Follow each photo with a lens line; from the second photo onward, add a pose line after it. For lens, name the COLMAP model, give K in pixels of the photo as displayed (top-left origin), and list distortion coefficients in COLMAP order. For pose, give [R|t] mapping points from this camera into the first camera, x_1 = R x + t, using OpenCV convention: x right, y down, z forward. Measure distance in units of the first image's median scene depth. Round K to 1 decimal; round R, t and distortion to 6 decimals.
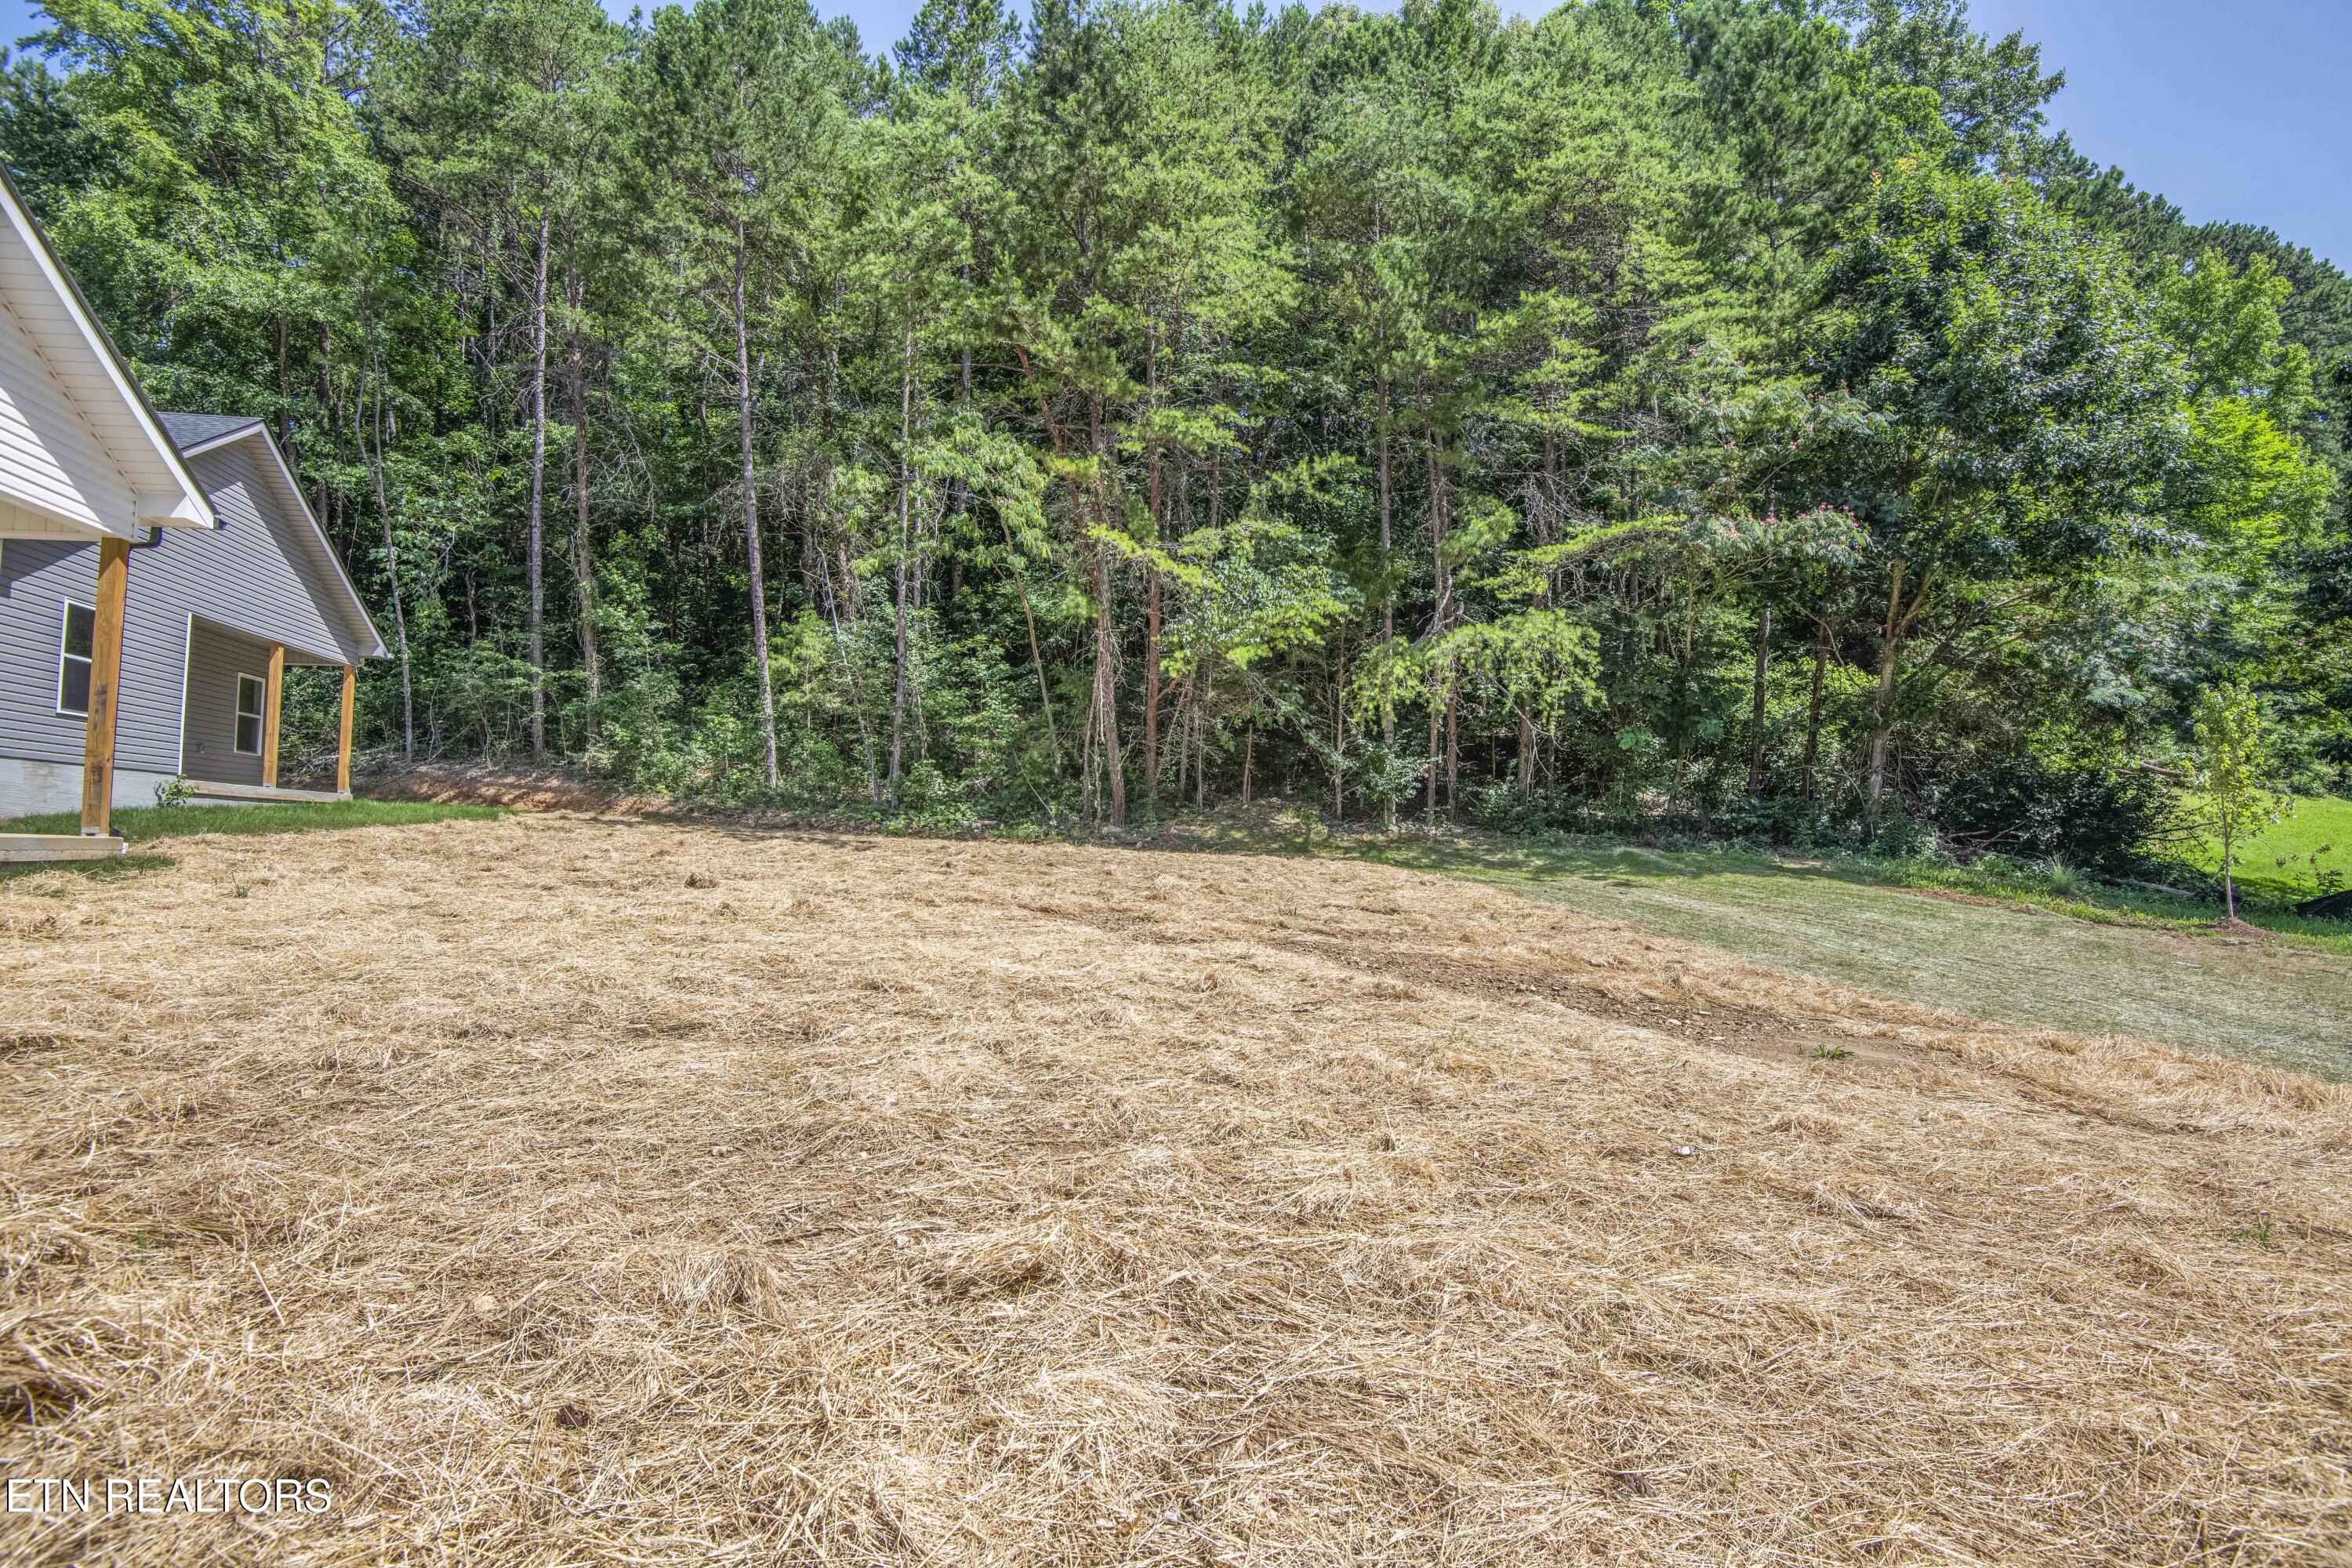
lens RADIAL K [[1090.5, 0, 1190.7], [0, 1090.5, 779.7], [0, 0, 1]] dist [-0.029787, -0.008450]
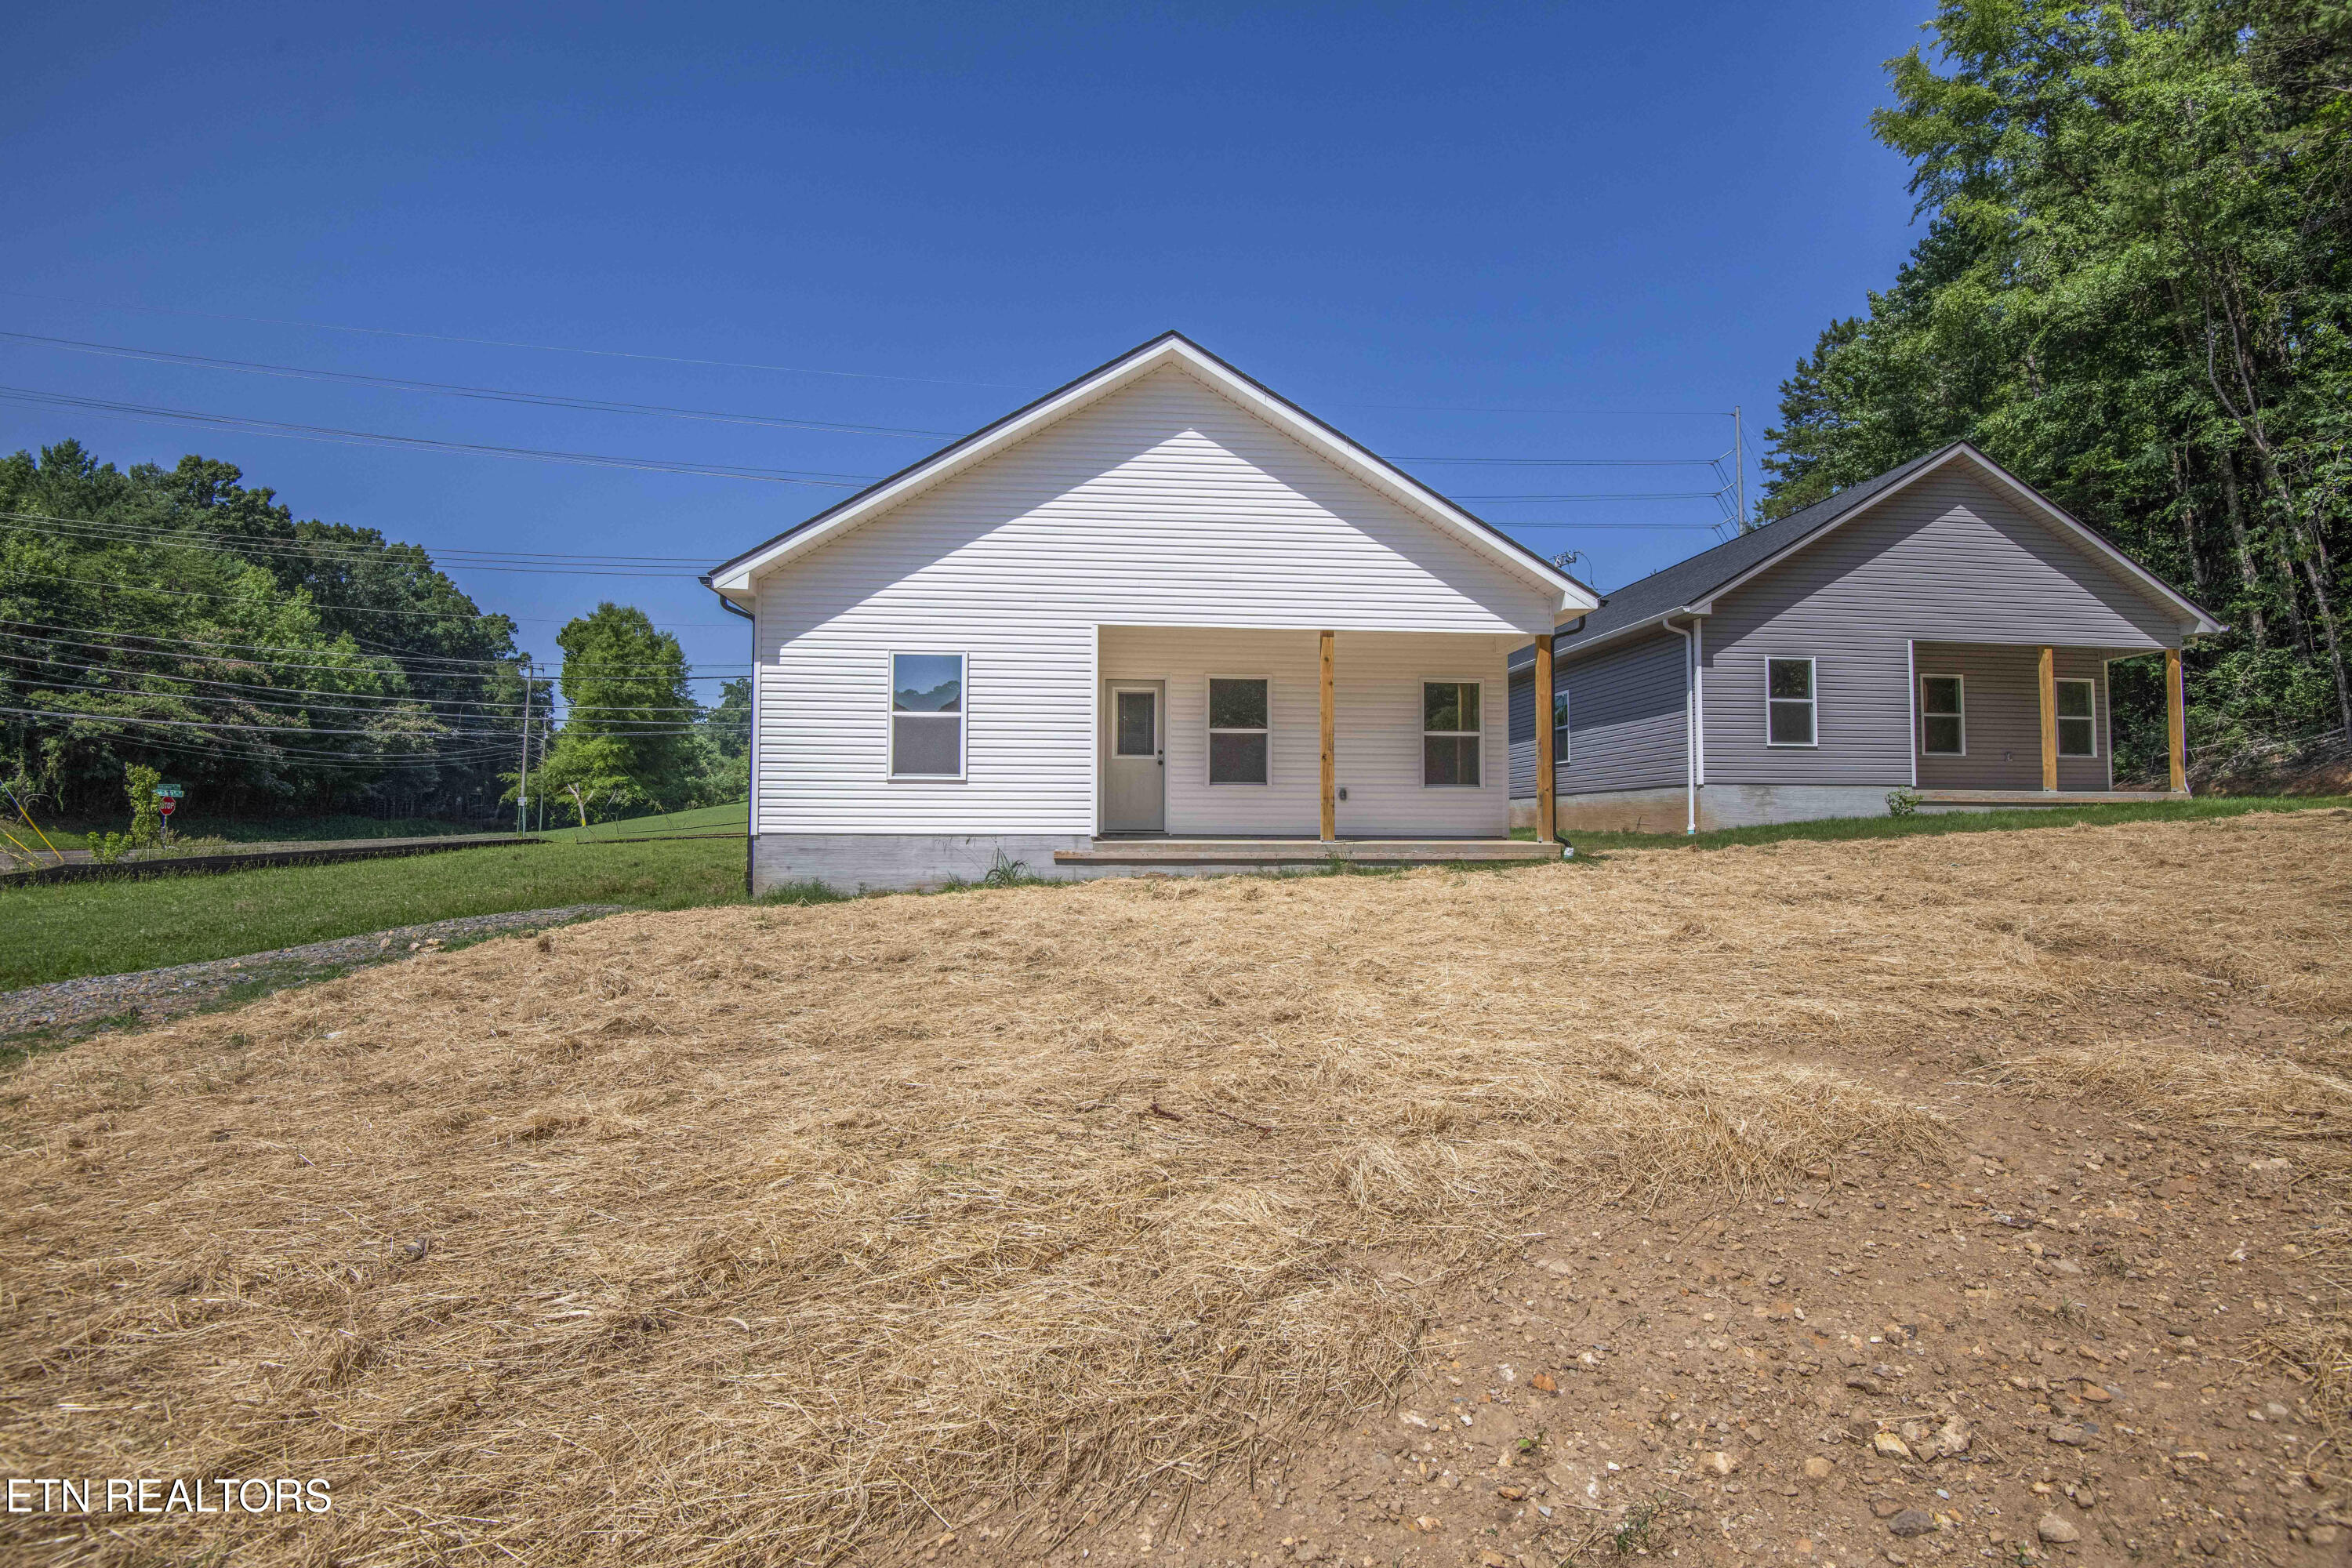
lens RADIAL K [[1090.5, 0, 1177.6], [0, 1090.5, 780.4], [0, 0, 1]] dist [-0.029787, -0.008450]
pose [[-0.152270, -0.054977, -0.986809, 0.195885], [0.053024, 0.996559, -0.063702, 0.014390], [0.986916, -0.062024, -0.148831, 0.276995]]
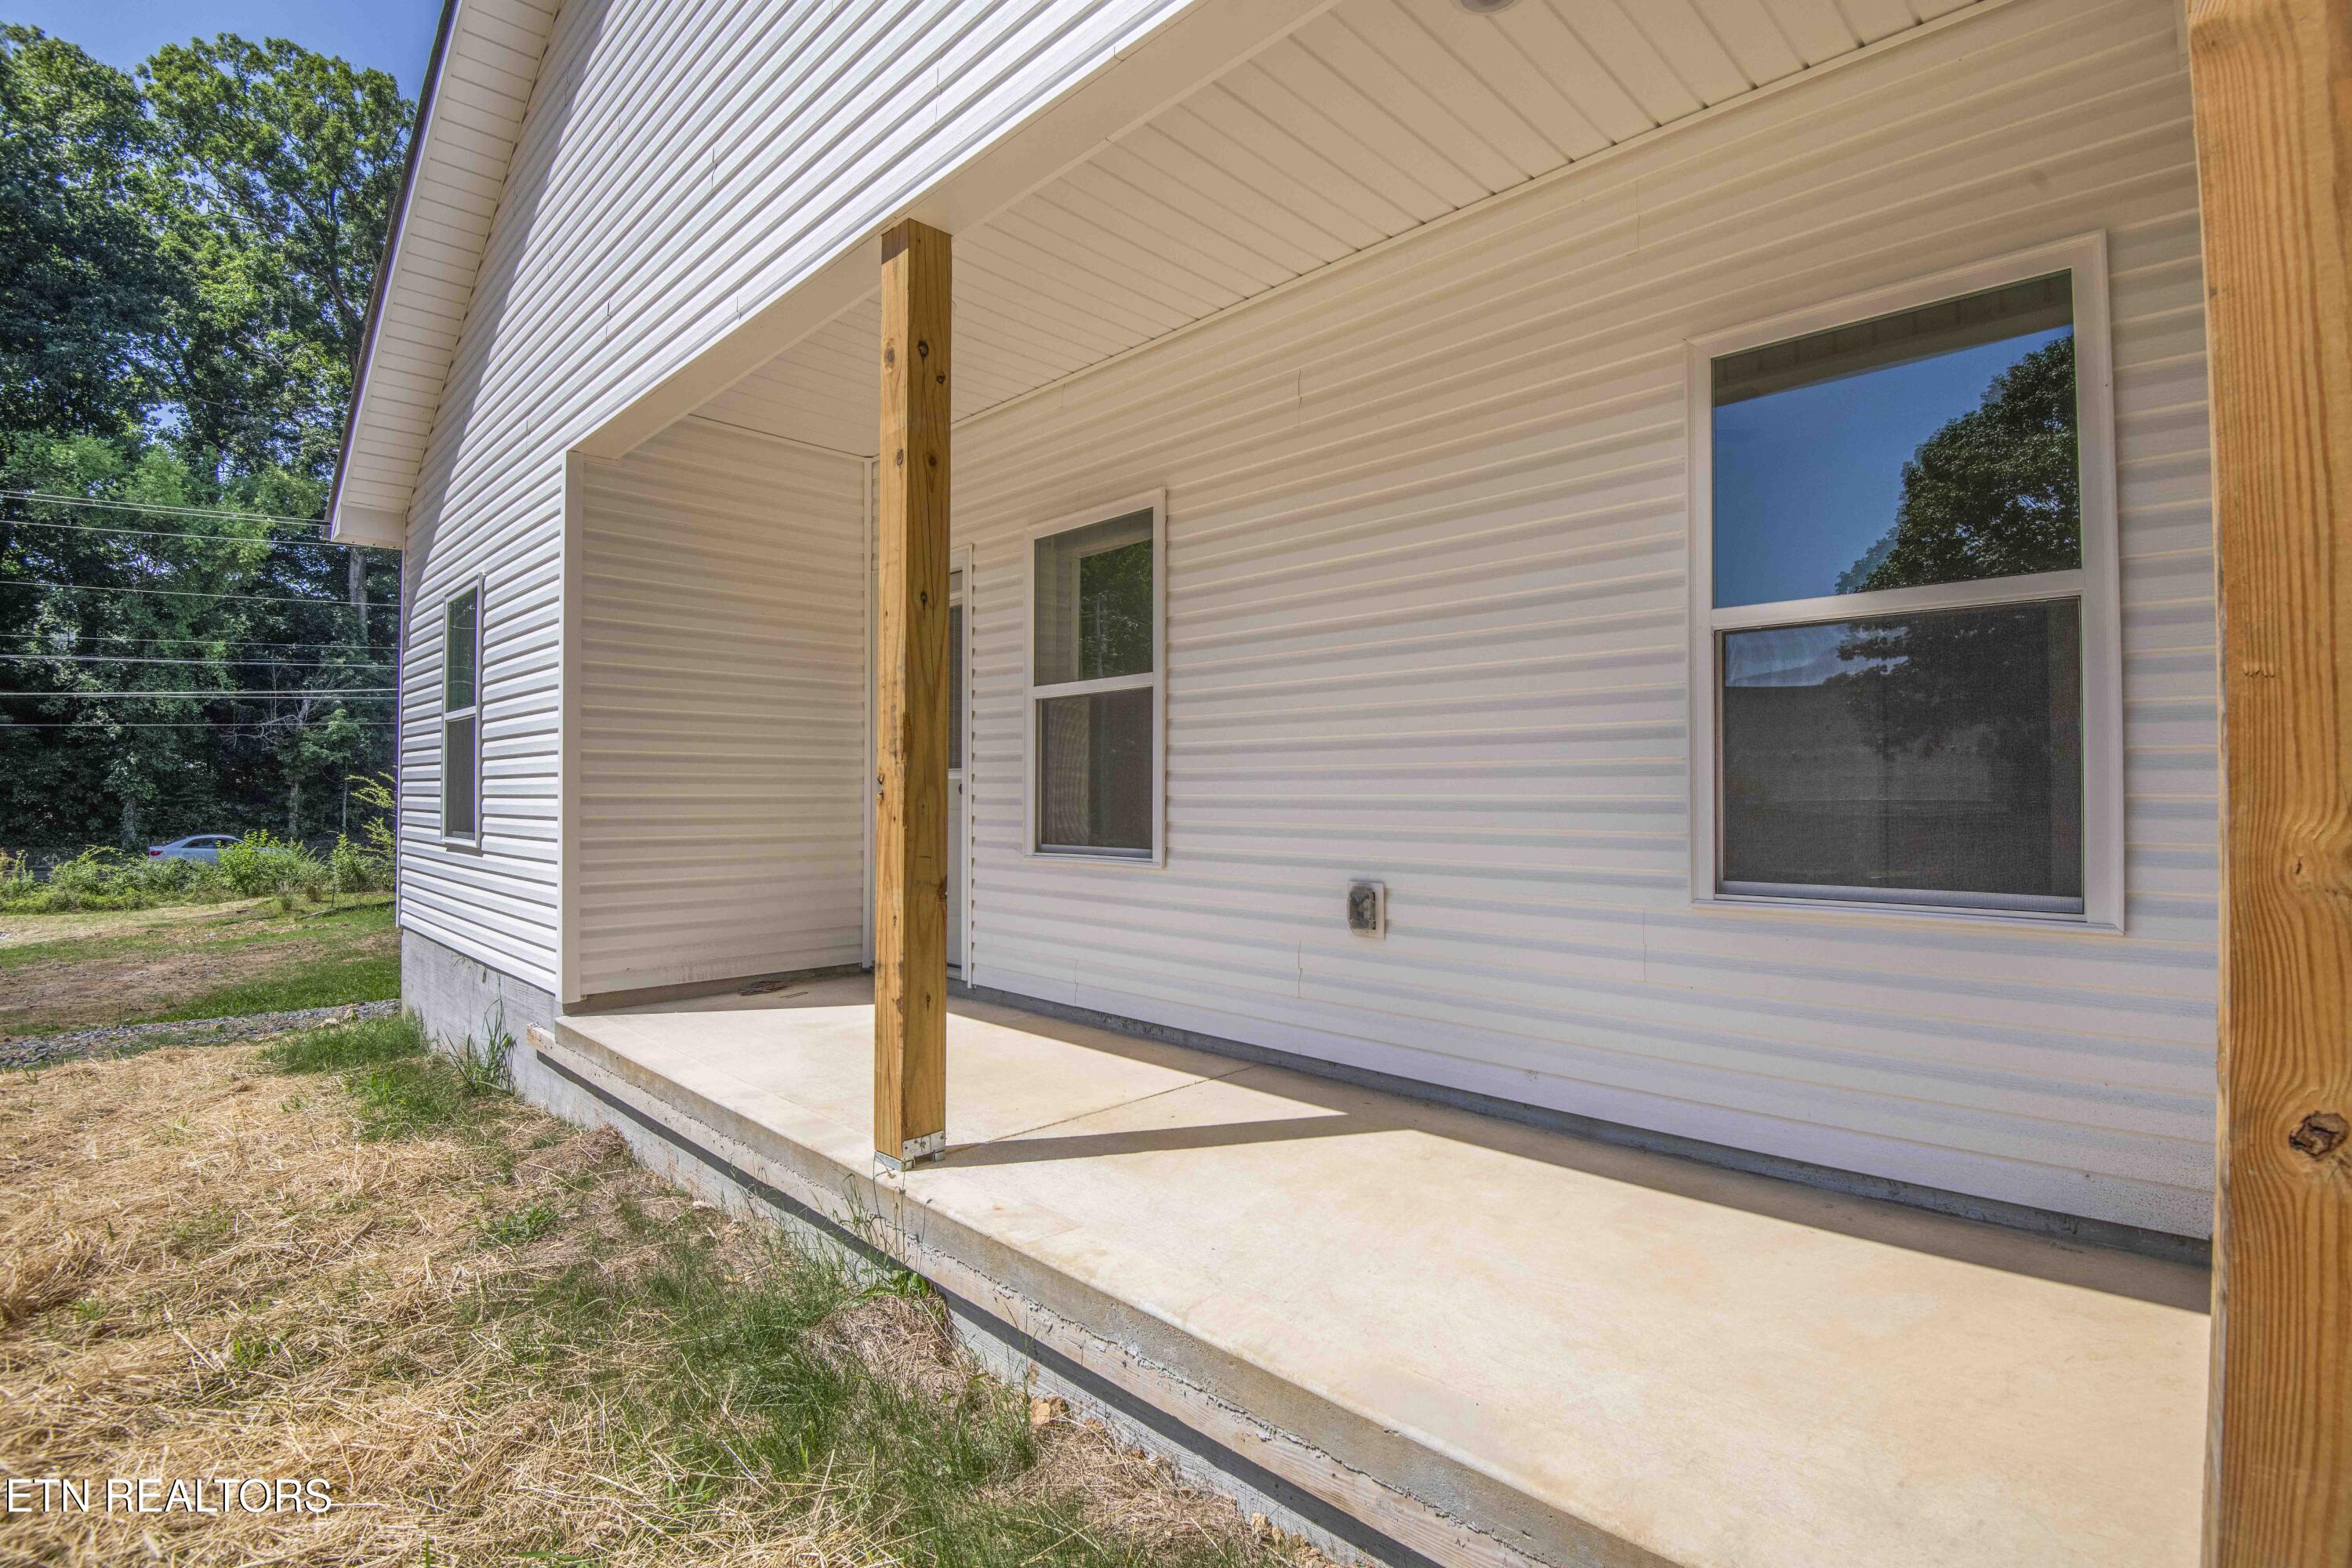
lens RADIAL K [[1090.5, 0, 1192.4], [0, 1090.5, 774.4], [0, 0, 1]] dist [-0.029787, -0.008450]
pose [[-0.855289, -0.011720, -0.518018, -0.333978], [0.026708, 0.997418, -0.066664, -0.021552], [0.517462, -0.070853, -0.852768, 0.397455]]
